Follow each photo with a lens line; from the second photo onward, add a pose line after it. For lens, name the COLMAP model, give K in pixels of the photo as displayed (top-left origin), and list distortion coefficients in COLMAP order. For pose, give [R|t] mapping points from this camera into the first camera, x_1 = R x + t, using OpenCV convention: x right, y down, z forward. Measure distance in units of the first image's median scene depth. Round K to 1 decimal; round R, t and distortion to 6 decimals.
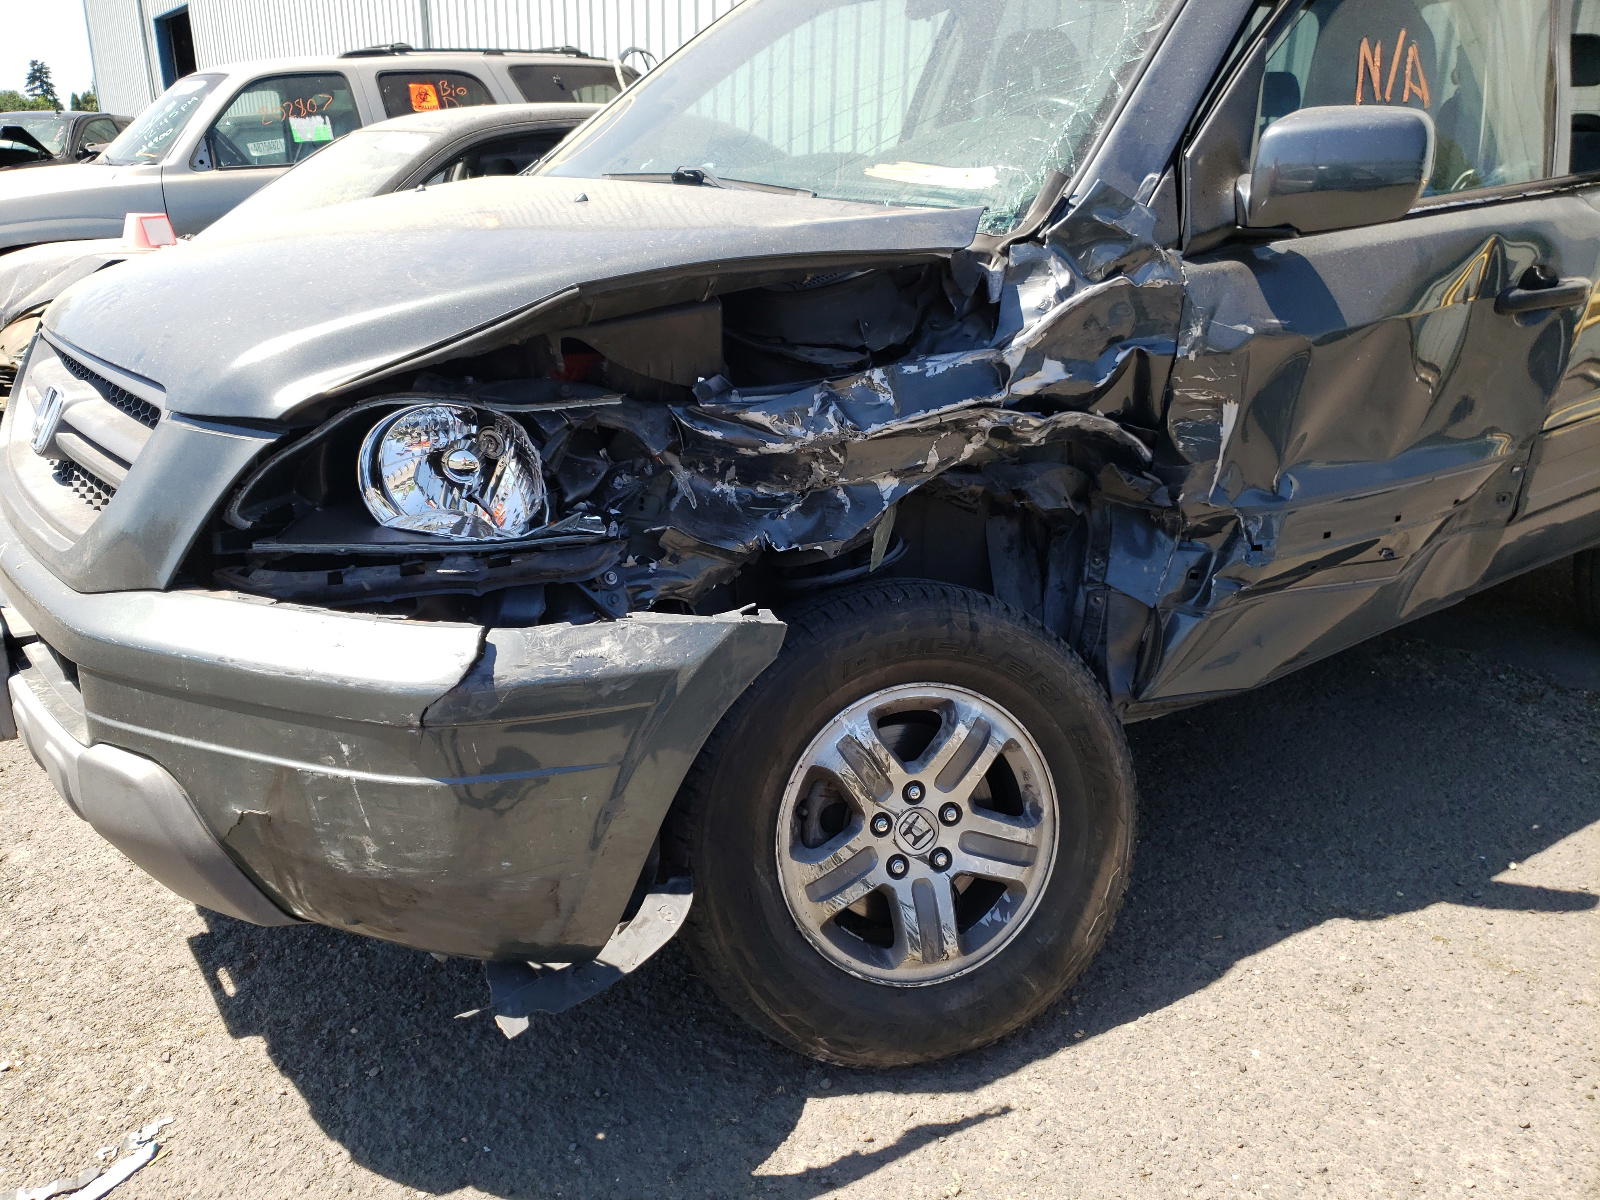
lens RADIAL K [[1176.8, 0, 798.9], [0, 1176.8, 581.6], [0, 0, 1]] dist [0.054030, -0.083199]
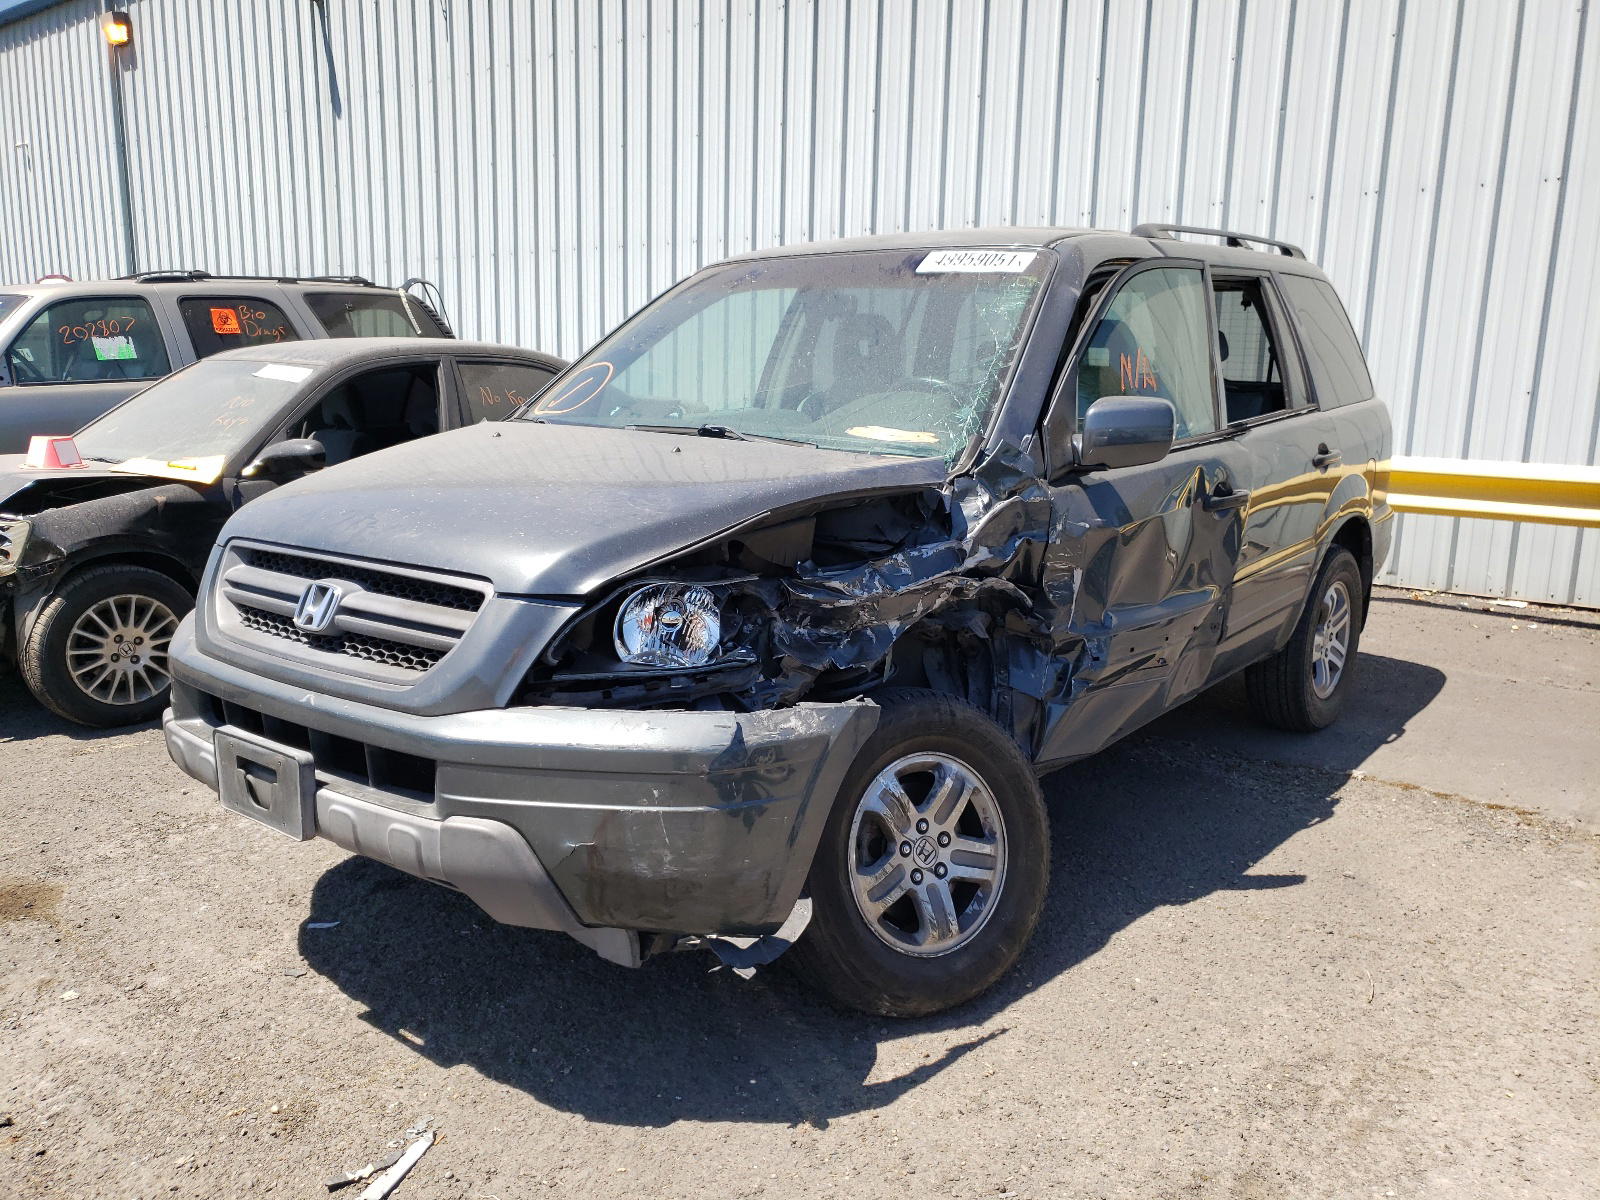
lens RADIAL K [[1176.8, 0, 798.9], [0, 1176.8, 581.6], [0, 0, 1]] dist [0.054030, -0.083199]
pose [[0.963952, -0.033046, 0.264016, -0.455833], [0.074070, 0.986362, -0.146979, 0.080520], [-0.255559, 0.161237, 0.953254, -0.473322]]
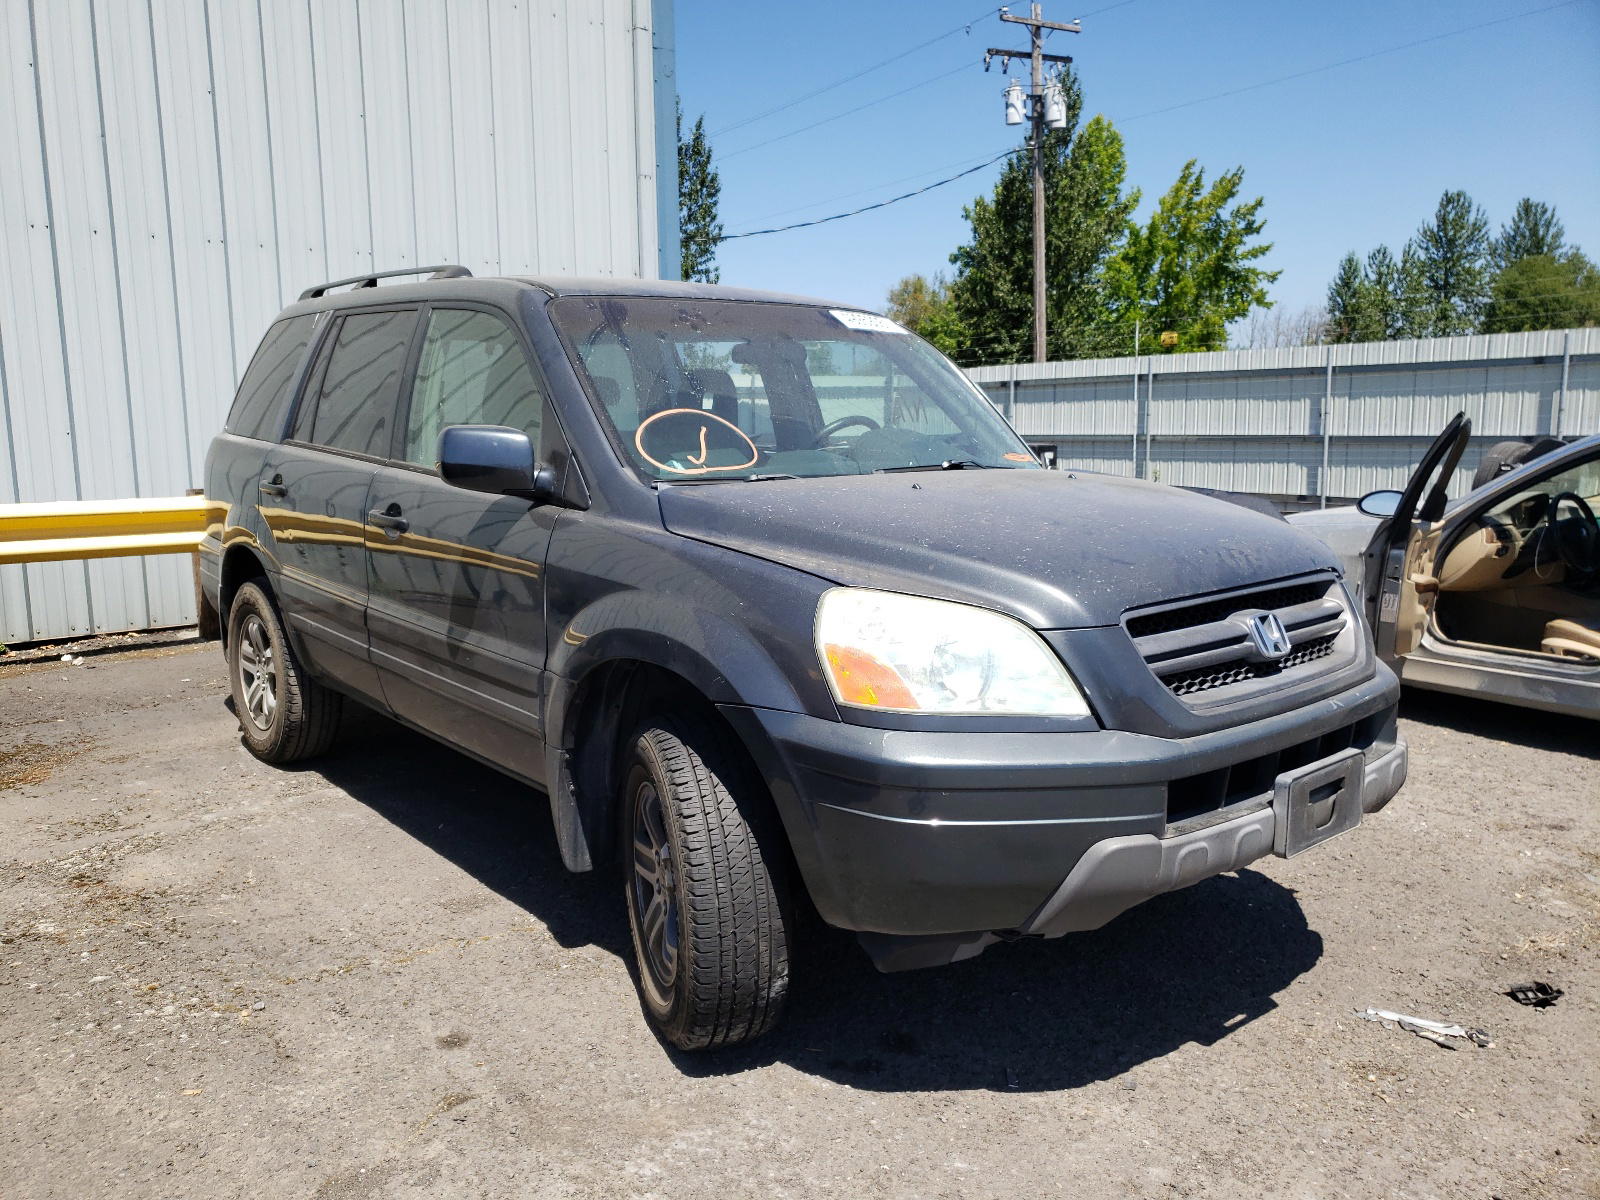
lens RADIAL K [[1176.8, 0, 798.9], [0, 1176.8, 581.6], [0, 0, 1]] dist [0.054030, -0.083199]
pose [[-0.024330, -0.142848, 0.989445, -2.032211], [0.341275, 0.929095, 0.142527, -0.593017], [-0.939649, 0.341140, 0.026145, 1.447394]]
